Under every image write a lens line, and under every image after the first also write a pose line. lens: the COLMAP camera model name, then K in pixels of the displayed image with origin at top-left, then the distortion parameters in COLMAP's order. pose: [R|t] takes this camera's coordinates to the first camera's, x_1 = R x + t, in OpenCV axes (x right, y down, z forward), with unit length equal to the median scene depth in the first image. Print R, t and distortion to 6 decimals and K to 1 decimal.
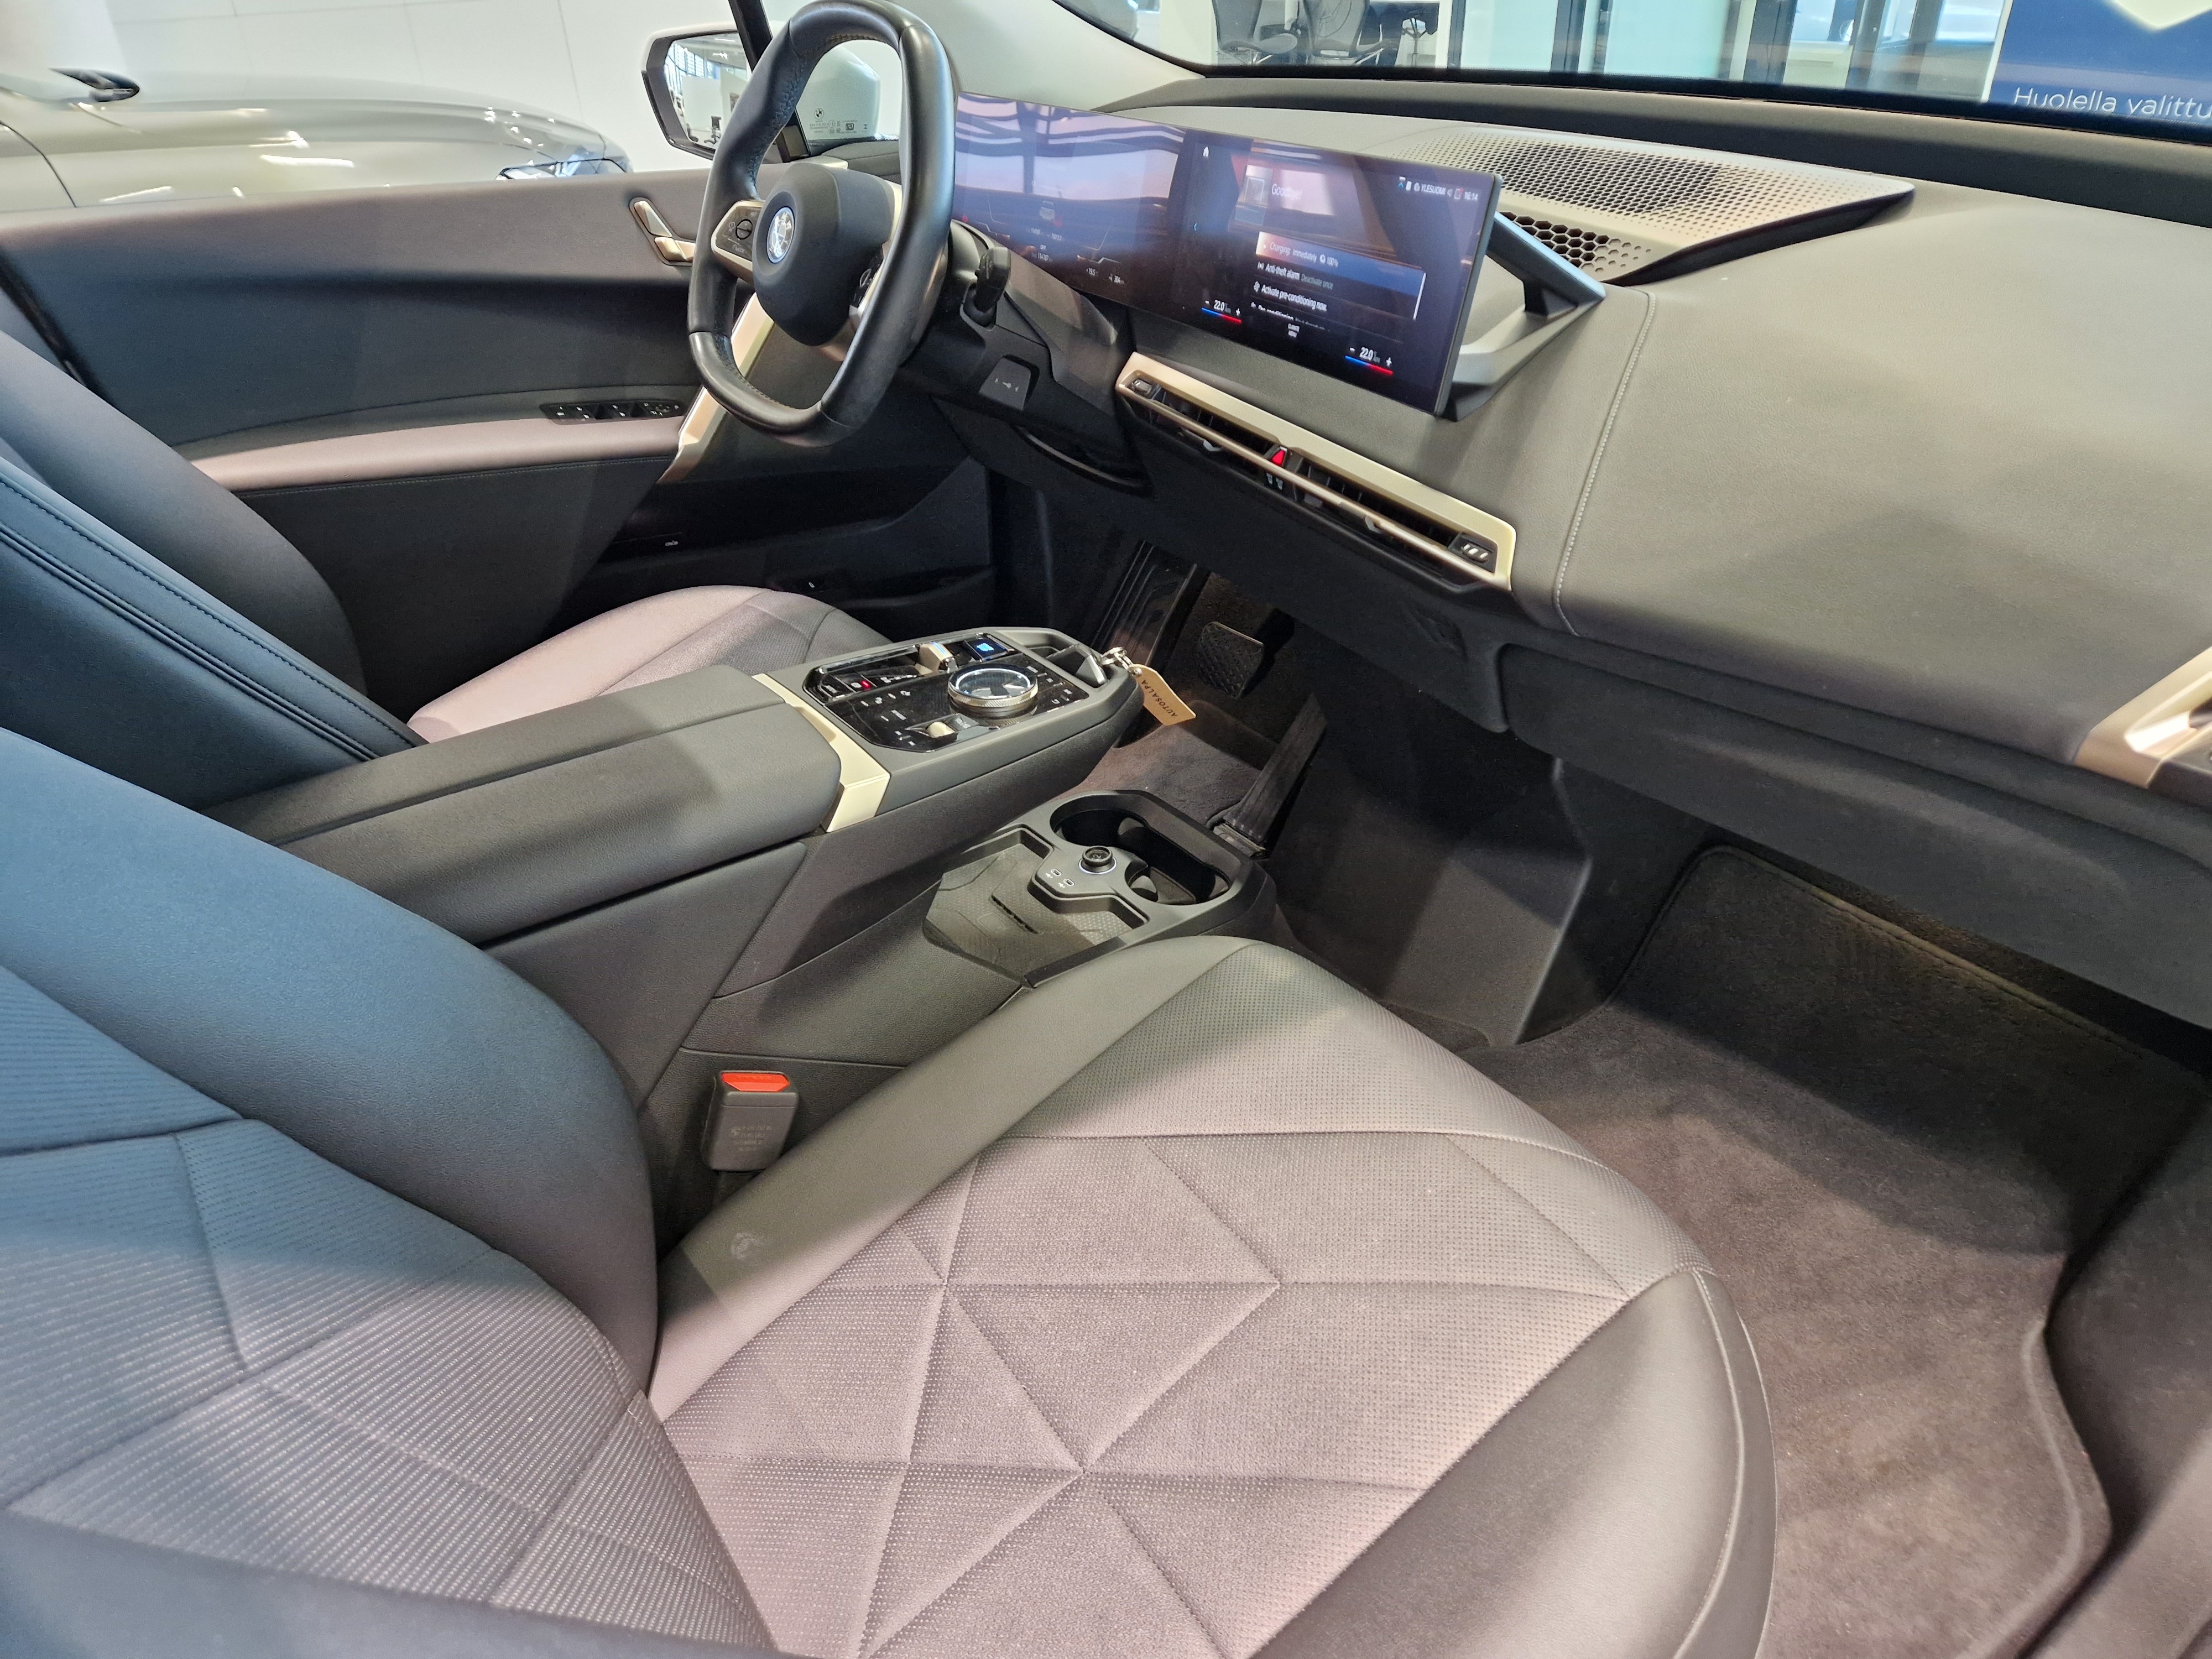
lens RADIAL K [[1467.8, 0, 1106.0], [0, 1467.8, 829.5], [0, 0, 1]] dist [-0.004229, -0.000837]
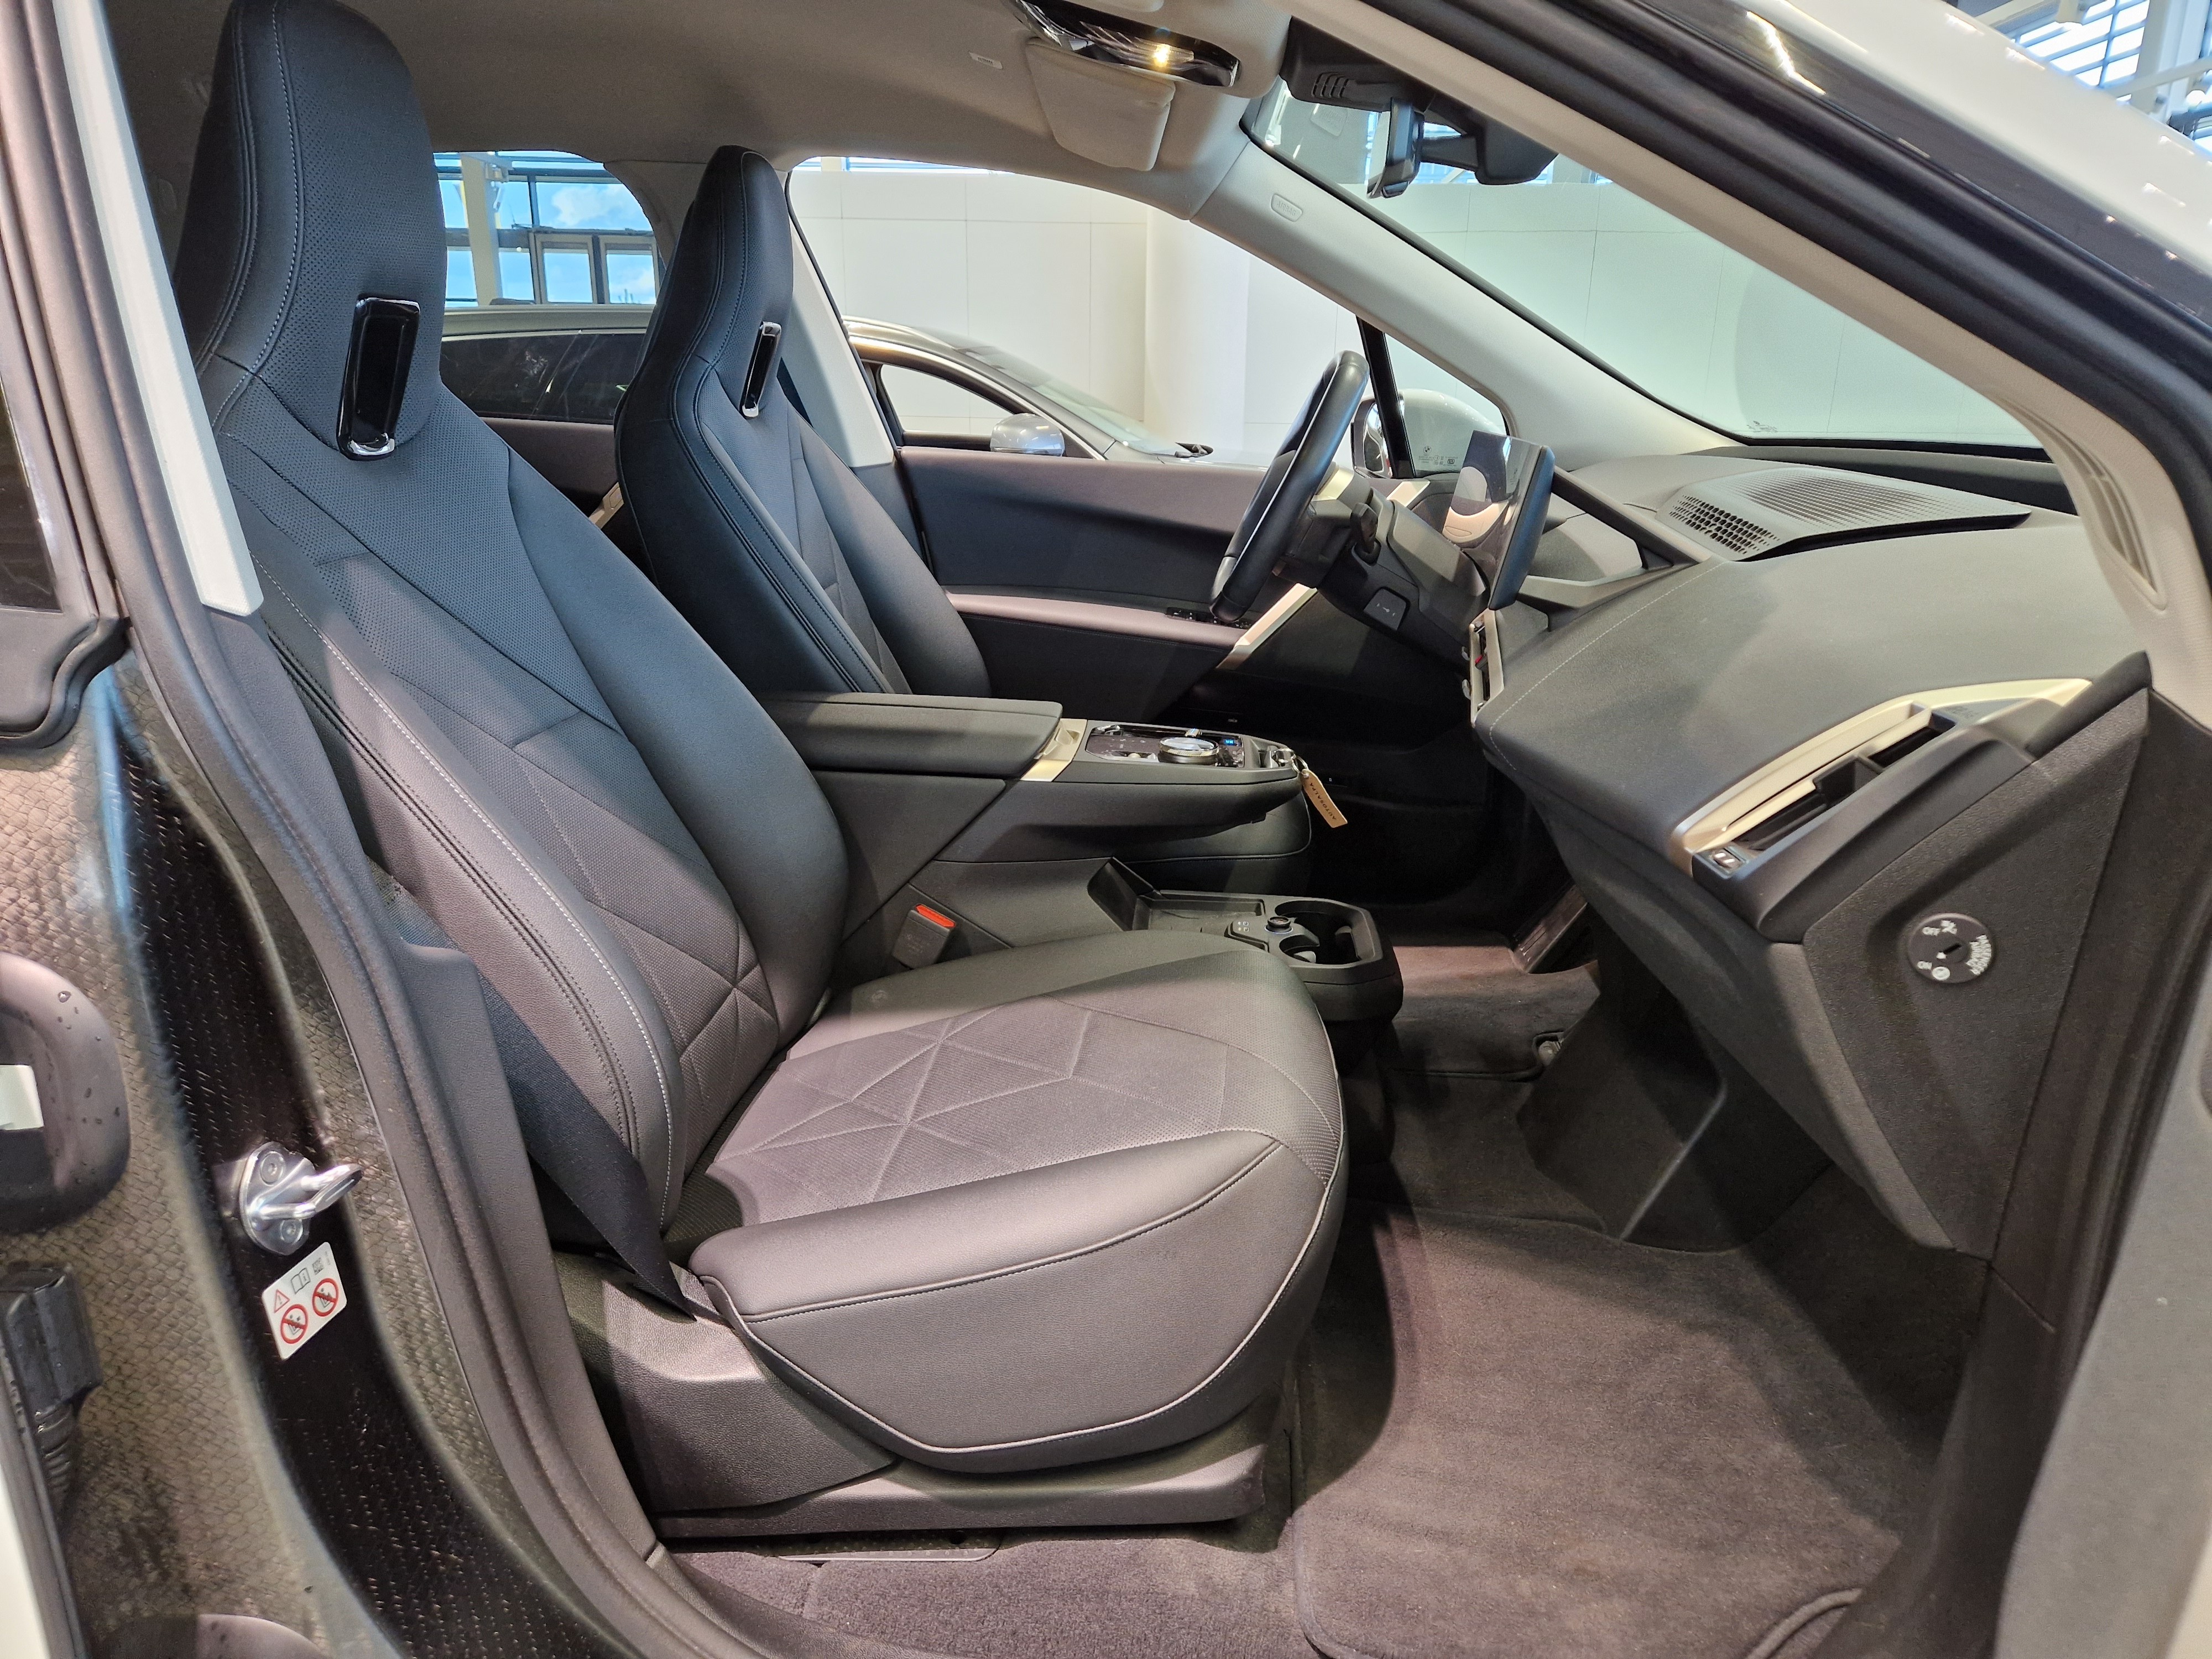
lens RADIAL K [[1467.8, 0, 1106.0], [0, 1467.8, 829.5], [0, 0, 1]] dist [-0.004229, -0.000837]
pose [[0.774325, 0.222892, -0.592232, 0.577141], [-0.366316, 0.921036, -0.132306, 0.155657], [0.515977, 0.319393, 0.794831, -0.142788]]
